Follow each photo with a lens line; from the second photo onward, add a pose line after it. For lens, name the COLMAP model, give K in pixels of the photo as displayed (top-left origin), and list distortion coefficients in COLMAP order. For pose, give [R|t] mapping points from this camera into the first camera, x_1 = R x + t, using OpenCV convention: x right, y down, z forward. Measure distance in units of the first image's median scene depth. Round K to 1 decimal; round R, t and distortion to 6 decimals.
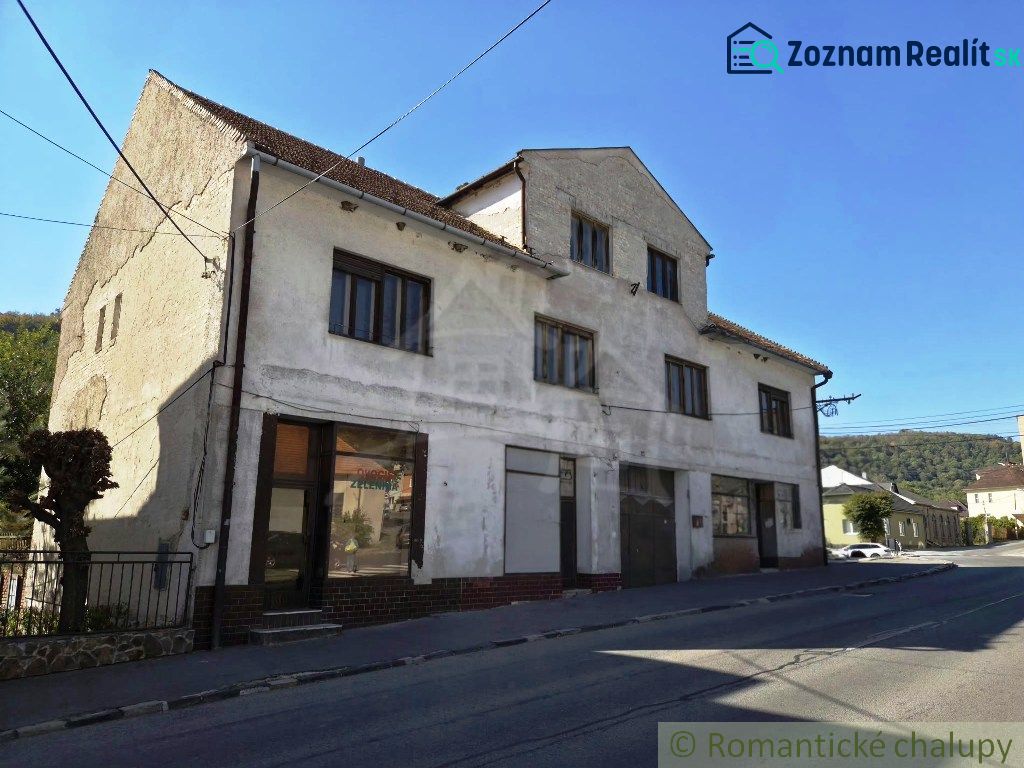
lens RADIAL K [[689.2, 0, 512.0], [0, 689.2, 384.0], [0, 0, 1]] dist [0.040576, -0.001099]
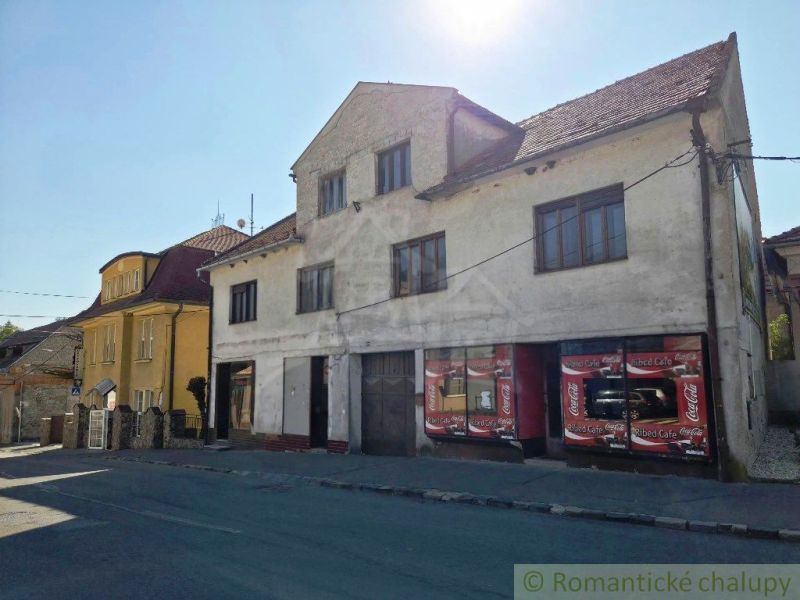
lens RADIAL K [[583.1, 0, 400.0], [0, 583.1, 300.0], [0, 0, 1]] dist [0.045265, -0.000729]
pose [[0.017649, -0.159426, -0.987052, 1.387723], [0.228914, 0.961628, -0.151227, 0.224886], [0.973287, -0.223281, 0.053467, 1.190451]]
